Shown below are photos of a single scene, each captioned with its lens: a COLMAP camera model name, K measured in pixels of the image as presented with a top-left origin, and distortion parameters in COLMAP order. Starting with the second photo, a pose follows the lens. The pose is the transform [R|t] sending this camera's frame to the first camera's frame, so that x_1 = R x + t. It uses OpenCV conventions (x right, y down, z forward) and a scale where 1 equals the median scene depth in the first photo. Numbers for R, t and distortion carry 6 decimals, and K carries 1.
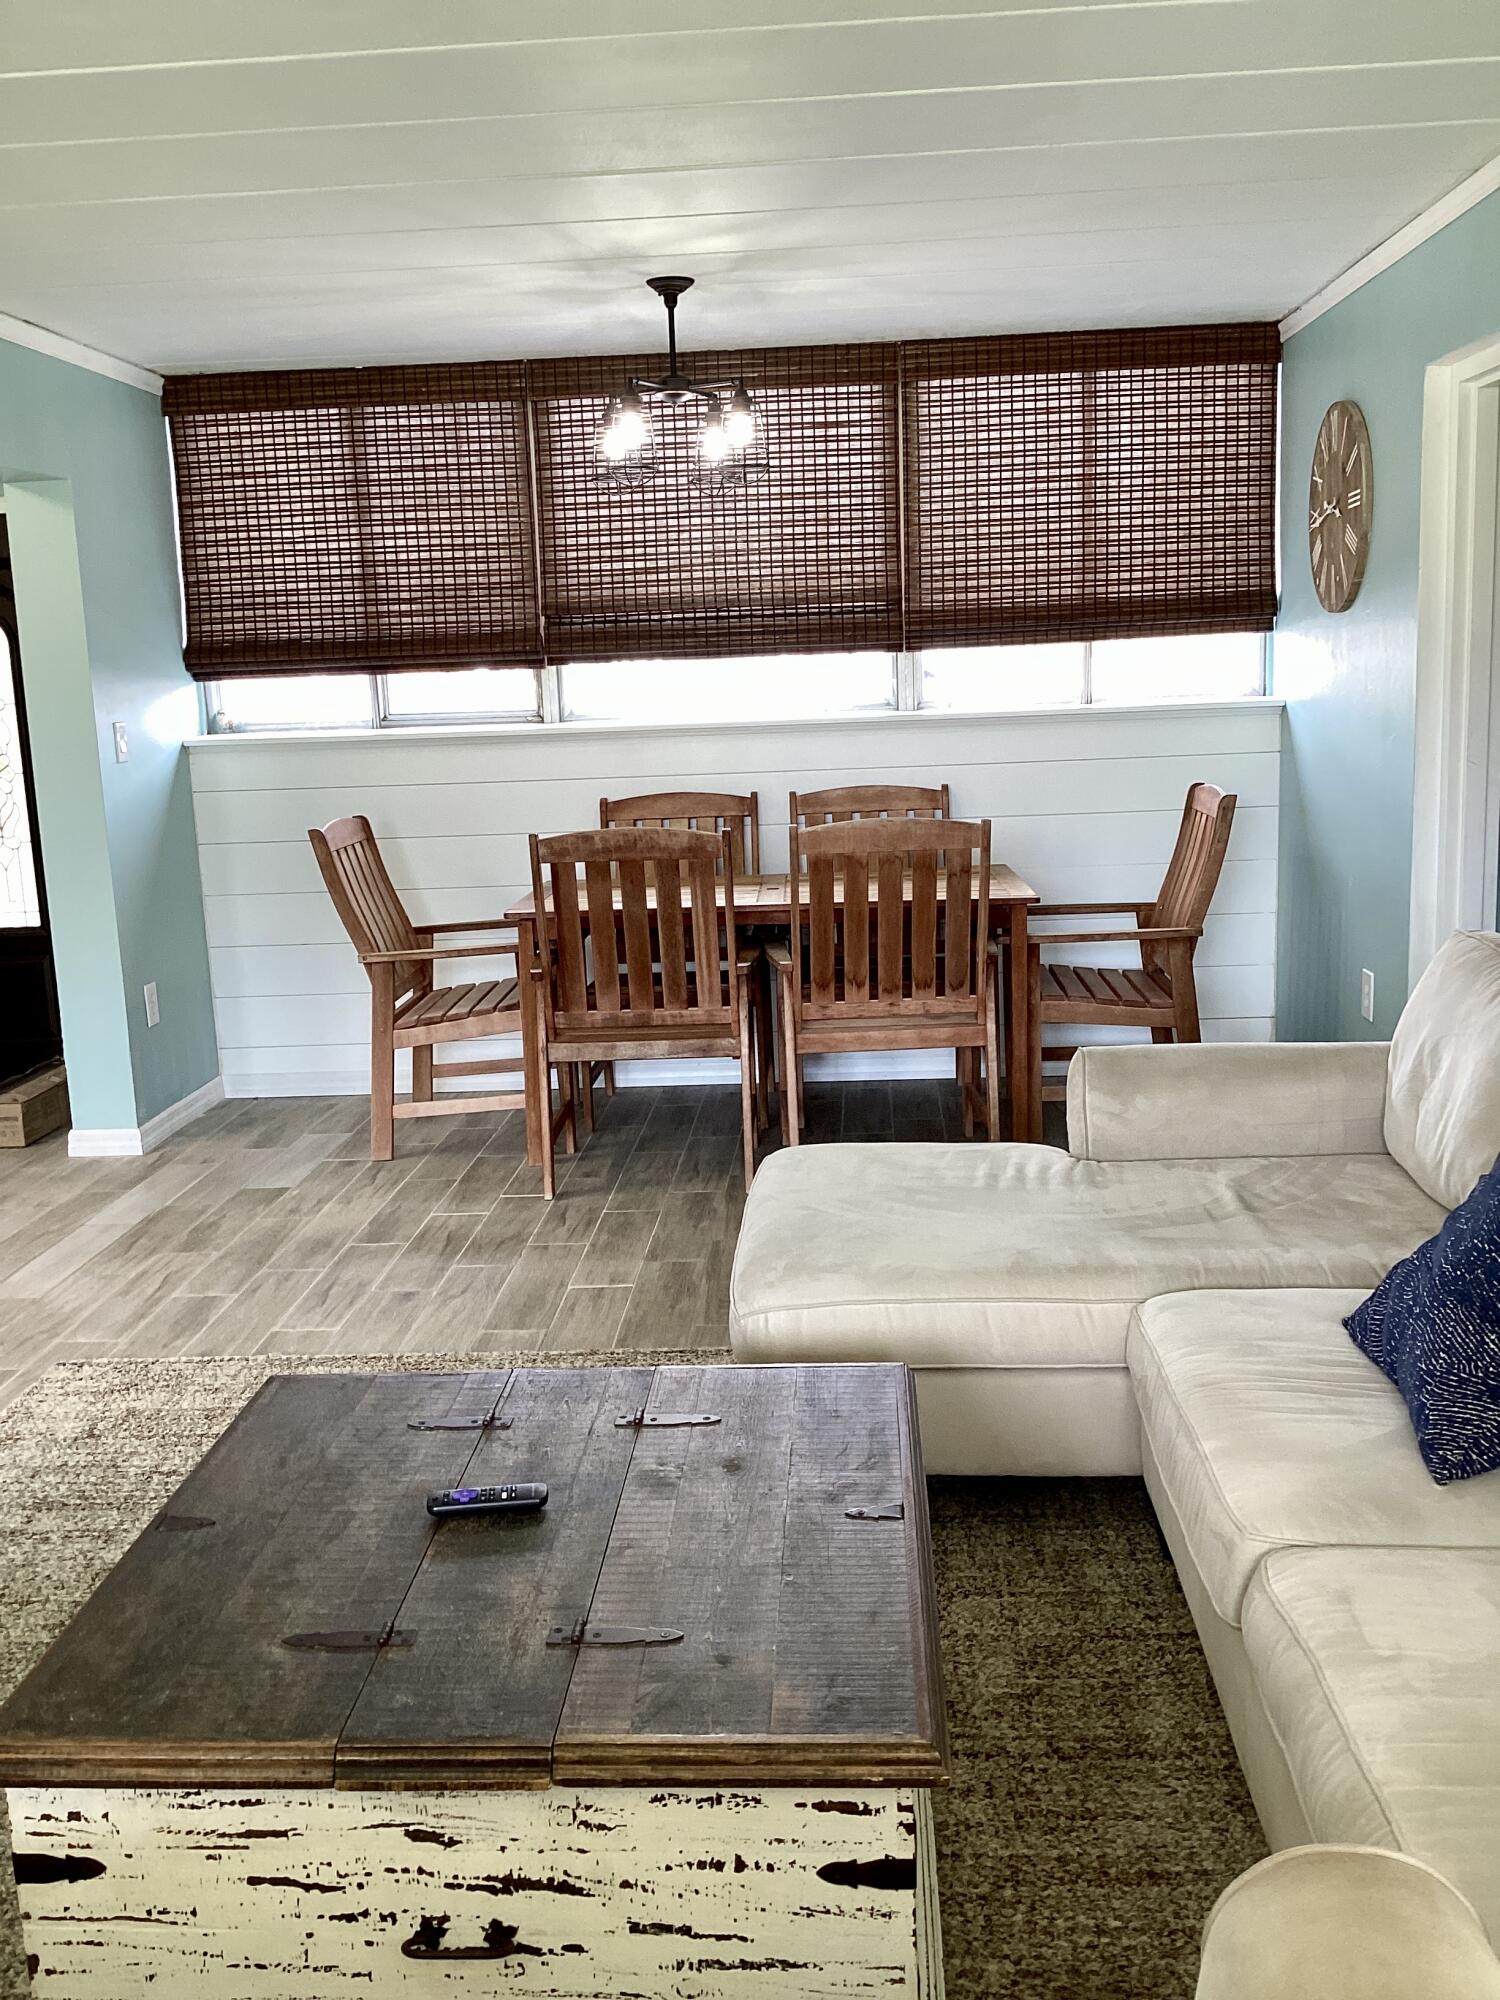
lens RADIAL K [[1818.7, 0, 741.8], [0, 1818.7, 1002.1], [0, 0, 1]] dist [0.123049, -0.261102]
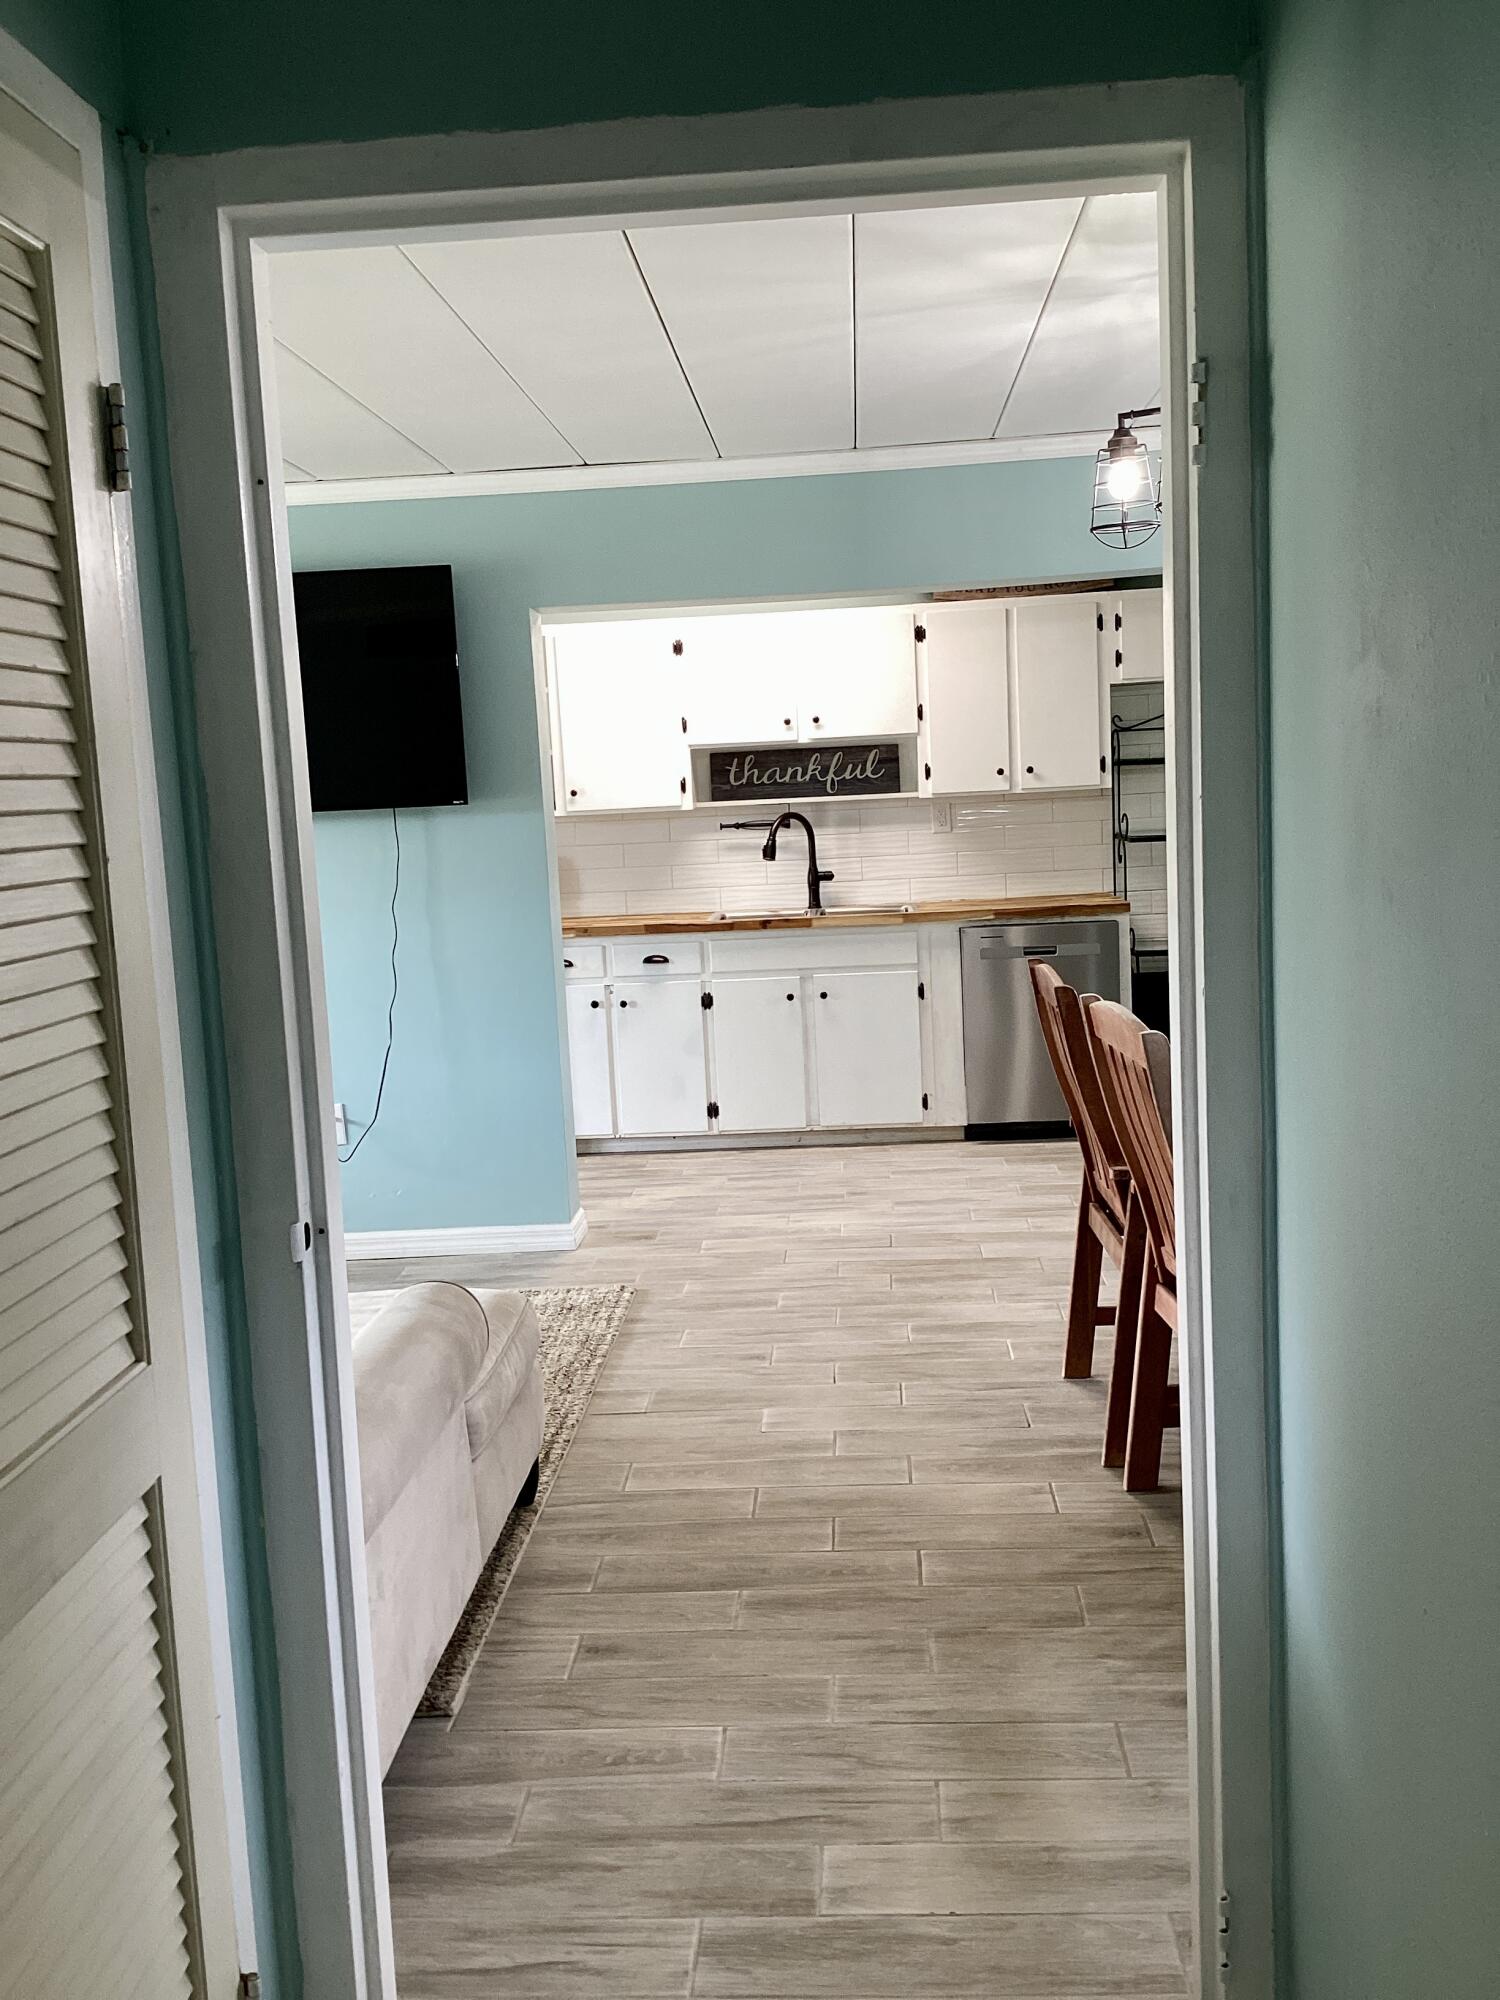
lens RADIAL K [[1818.7, 0, 741.8], [0, 1818.7, 1002.1], [0, 0, 1]] dist [0.123049, -0.261102]
pose [[0.004310, 0.159741, -0.987149, 0.721261], [-0.135721, 0.978118, 0.157687, -0.181689], [0.990738, 0.133297, 0.025896, 0.794963]]
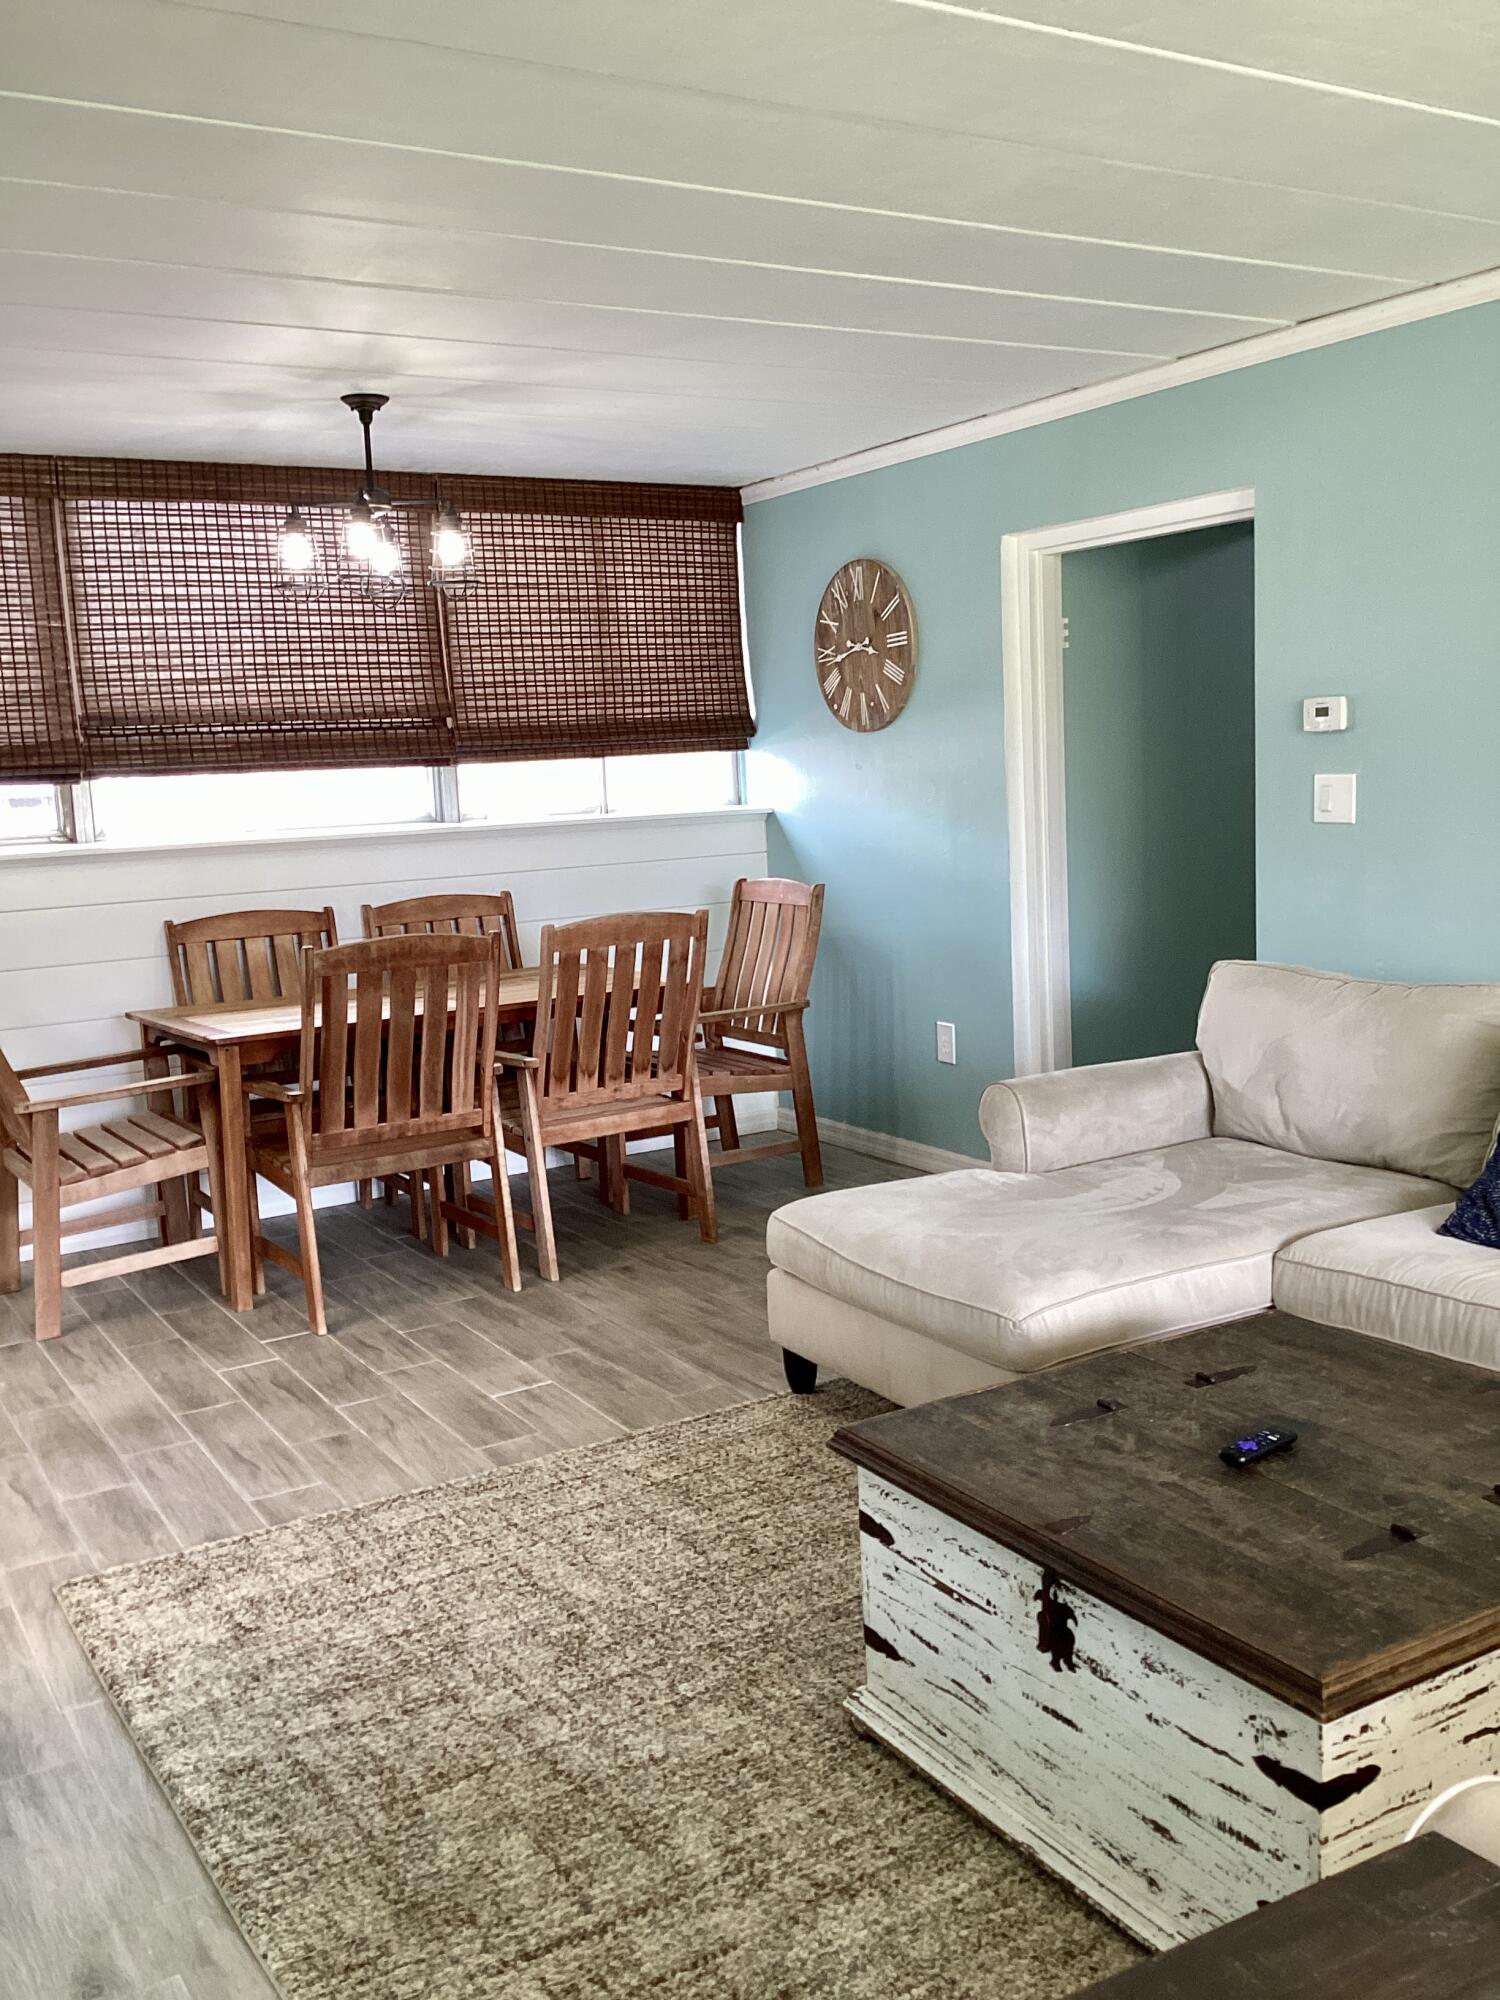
lens RADIAL K [[1818.7, 0, 741.8], [0, 1818.7, 1002.1], [0, 0, 1]] dist [0.123049, -0.261102]
pose [[0.822693, -0.074773, 0.563546, -0.444271], [0.116363, 0.992472, -0.038187, -0.000560], [-0.556449, 0.096992, 0.825201, 0.081411]]
